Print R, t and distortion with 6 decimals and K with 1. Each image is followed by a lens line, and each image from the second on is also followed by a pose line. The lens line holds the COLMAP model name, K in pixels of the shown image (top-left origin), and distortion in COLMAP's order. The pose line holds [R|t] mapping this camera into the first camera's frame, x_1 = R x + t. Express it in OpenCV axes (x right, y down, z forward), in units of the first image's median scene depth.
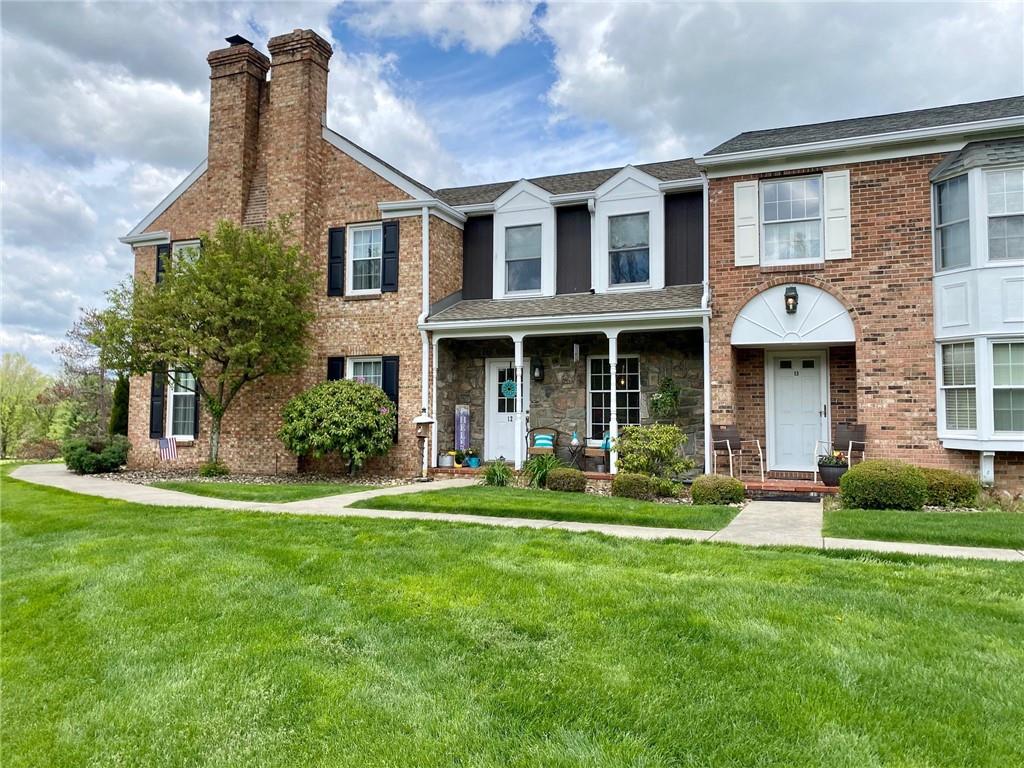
lens RADIAL K [[771.0, 0, 508.5], [0, 771.0, 372.0], [0, 0, 1]] dist [0.083067, -0.002226]
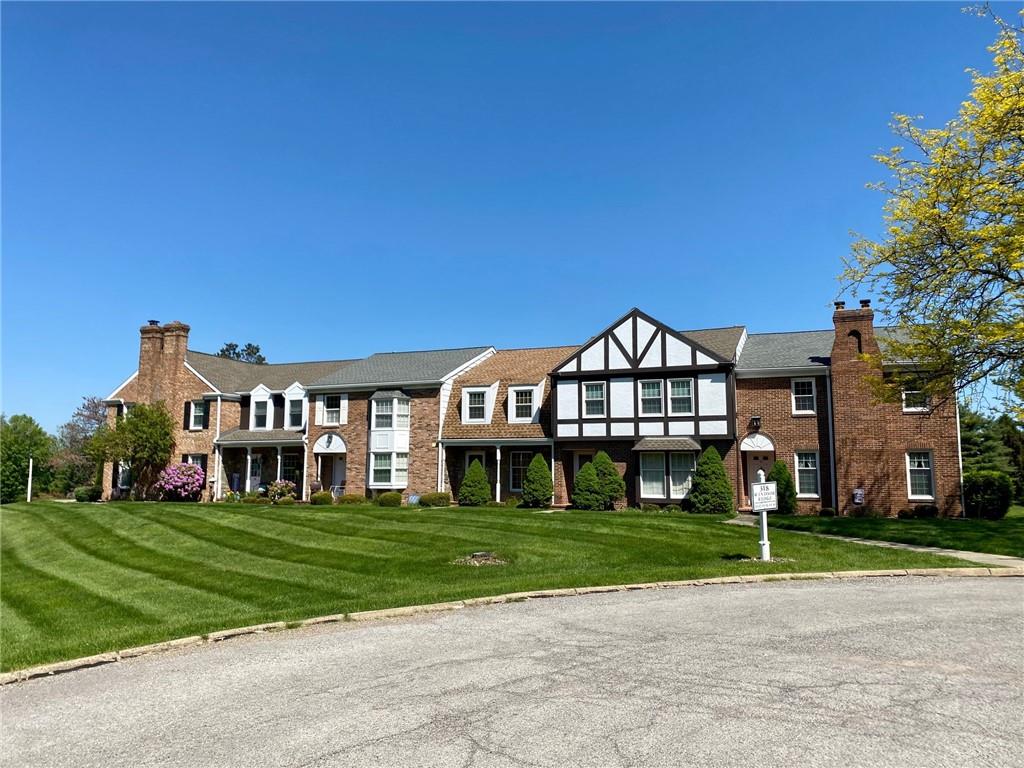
lens RADIAL K [[784.6, 0, 512.0], [0, 784.6, 384.0], [0, 0, 1]] dist [0.039743, -0.055131]
pose [[0.999995, -0.002860, 0.001593, 0.850299], [0.002942, 0.998525, -0.054210, -0.107696], [-0.001436, 0.054214, 0.998528, -1.590768]]
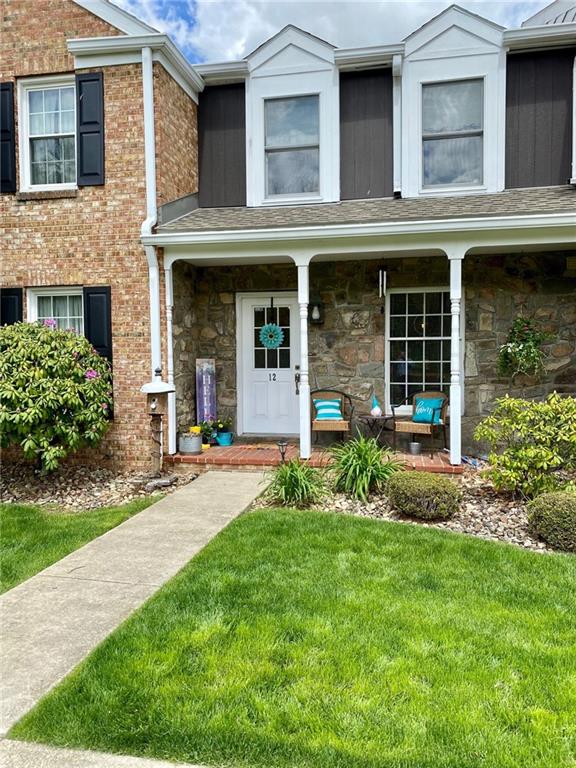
lens RADIAL K [[588.5, 0, 294.4], [0, 588.5, 379.4], [0, 0, 1]] dist [0.039743, -0.055131]
pose [[0.980424, -0.021736, 0.195697, -0.088773], [-0.000543, 0.993586, 0.113076, 0.000357], [-0.196900, -0.110968, 0.974123, 0.473461]]
